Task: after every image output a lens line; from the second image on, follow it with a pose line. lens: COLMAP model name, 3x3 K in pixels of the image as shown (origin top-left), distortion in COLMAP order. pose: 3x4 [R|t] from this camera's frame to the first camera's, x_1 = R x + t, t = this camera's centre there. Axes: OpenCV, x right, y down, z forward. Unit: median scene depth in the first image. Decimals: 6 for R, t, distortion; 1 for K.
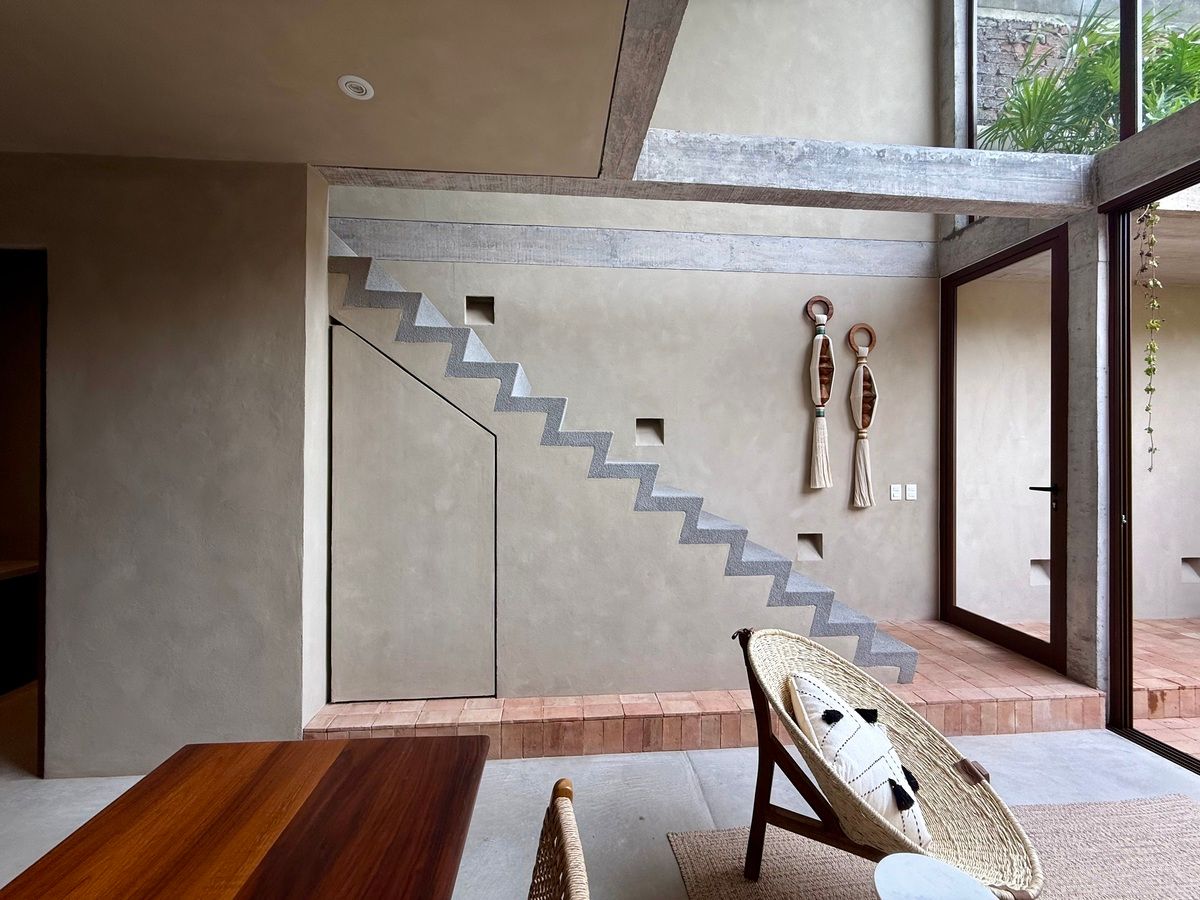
lens RADIAL K [[478.9, 0, 598.1], [0, 478.9, 450.3], [0, 0, 1]] dist [0.001253, -0.000377]
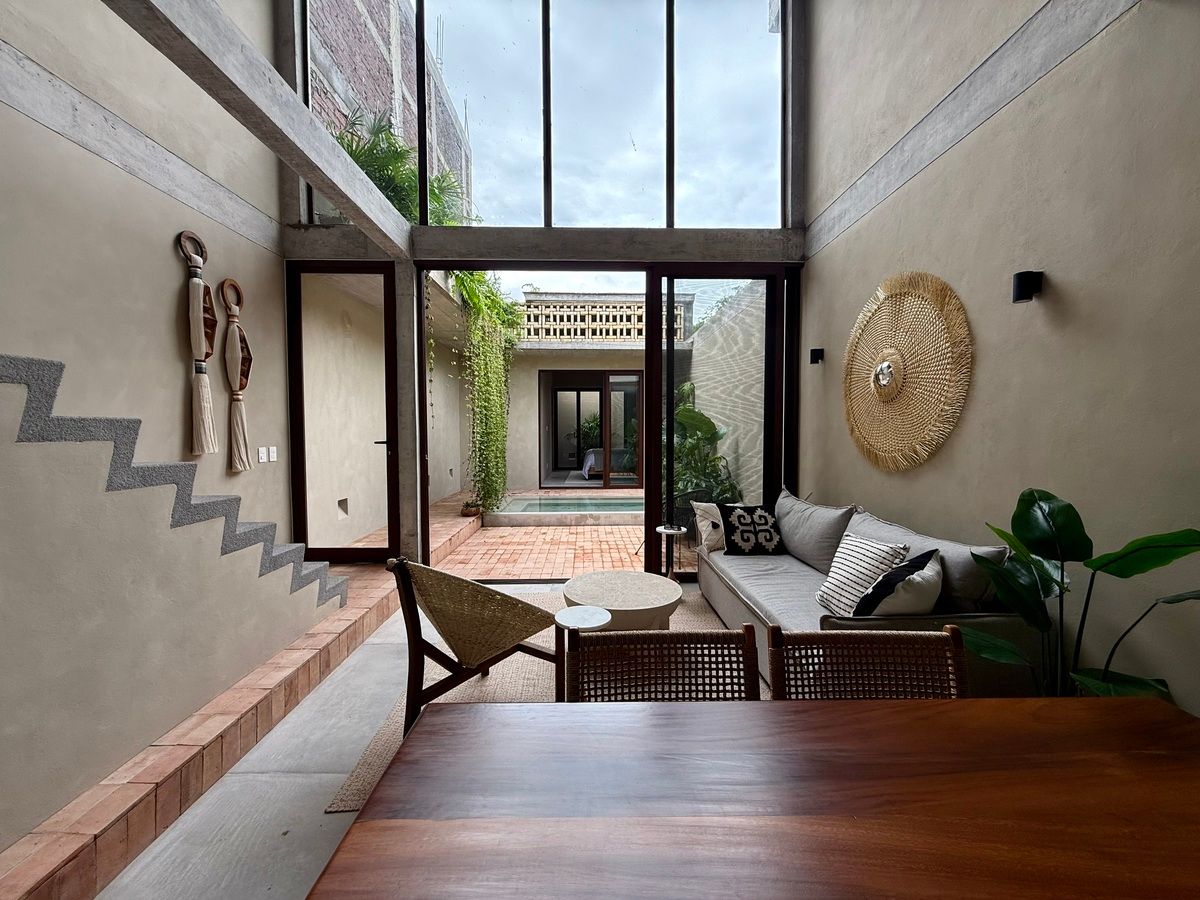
lens RADIAL K [[477.1, 0, 596.5], [0, 477.1, 449.8], [0, 0, 1]] dist [0.000546, -0.000019]
pose [[0.066160, -0.046059, 0.996745, -0.504460], [-0.001008, 0.998930, 0.046227, 0.039833], [-0.997809, -0.004063, 0.066042, 0.297333]]
